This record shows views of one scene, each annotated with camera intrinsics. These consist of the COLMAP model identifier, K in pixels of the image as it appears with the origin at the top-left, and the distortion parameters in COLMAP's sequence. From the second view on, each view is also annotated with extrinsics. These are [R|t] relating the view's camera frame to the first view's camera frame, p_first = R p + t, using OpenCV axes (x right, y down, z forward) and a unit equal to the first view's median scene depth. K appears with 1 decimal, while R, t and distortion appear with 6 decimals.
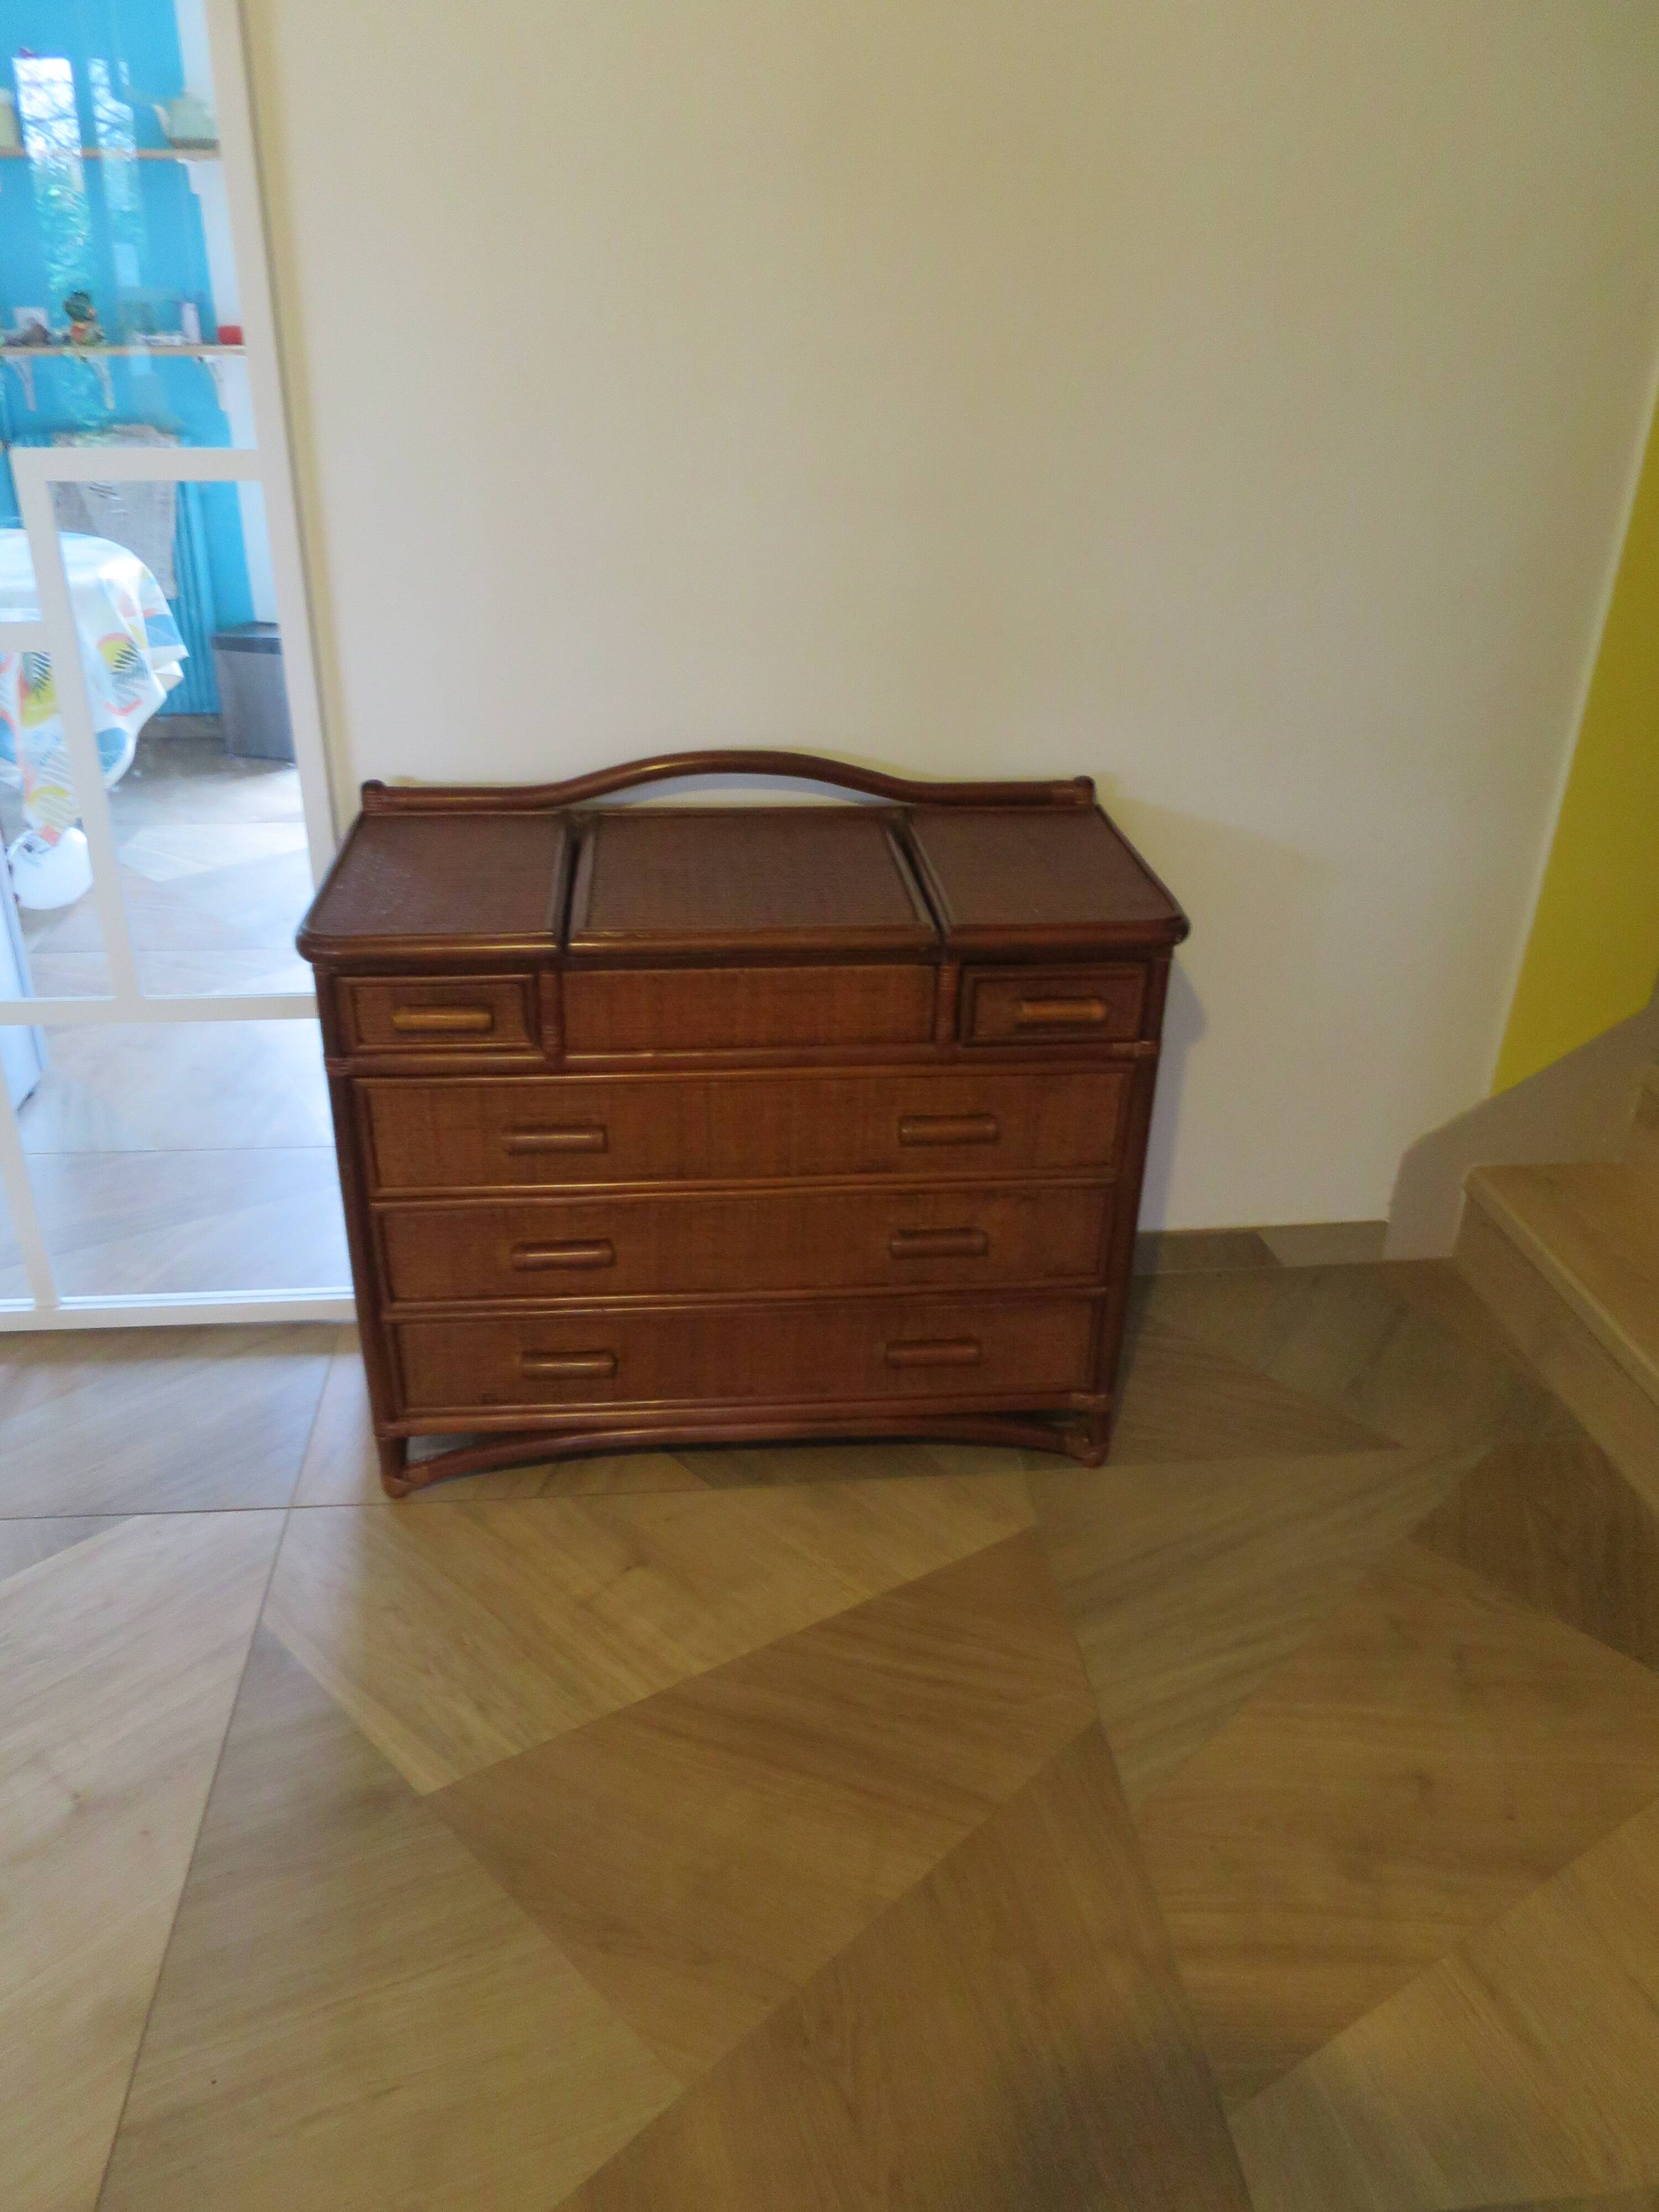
lens RADIAL K [[1586.6, 0, 836.7], [0, 1586.6, 1106.8], [0, 0, 1]] dist [-0.042961, -0.007315]
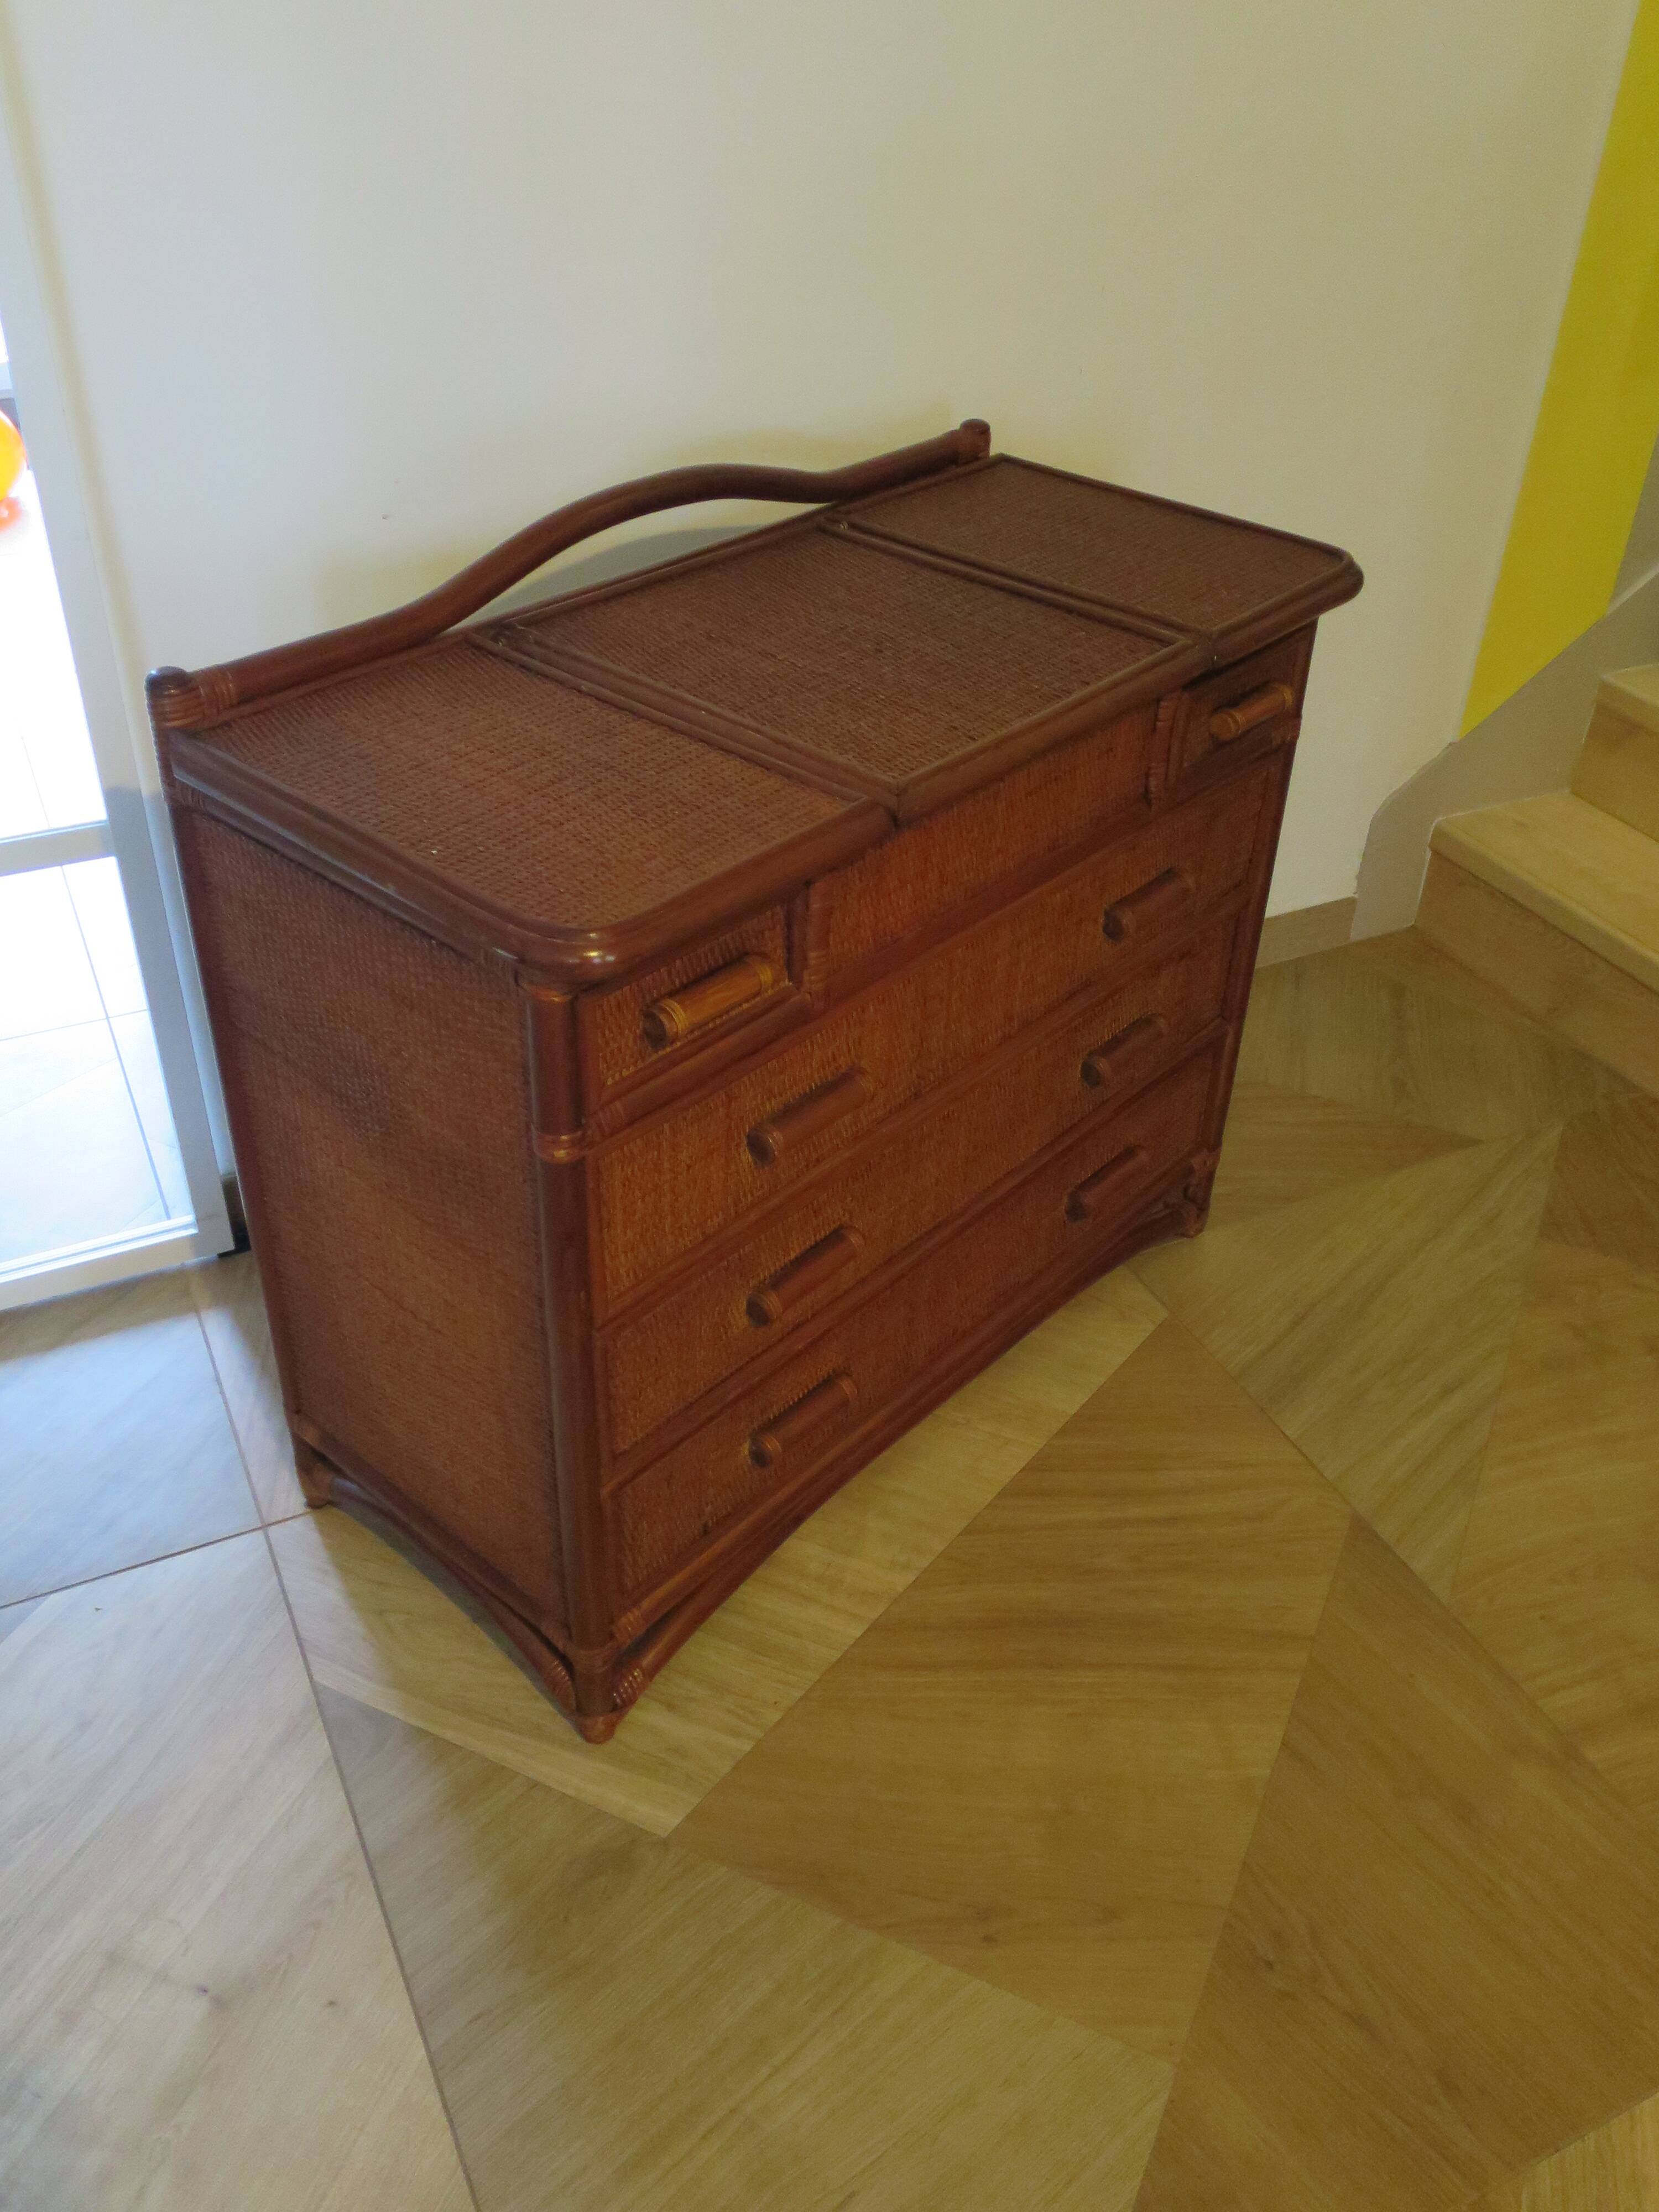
lens RADIAL K [[1803.2, 0, 819.4], [0, 1803.2, 1105.5], [0, 0, 1]] dist [-0.051174, 0.017933]
pose [[0.741164, -0.395975, 0.542107, -0.567406], [0.304387, 0.917960, 0.254357, -0.168877], [-0.598352, -0.023510, 0.800888, 0.393573]]
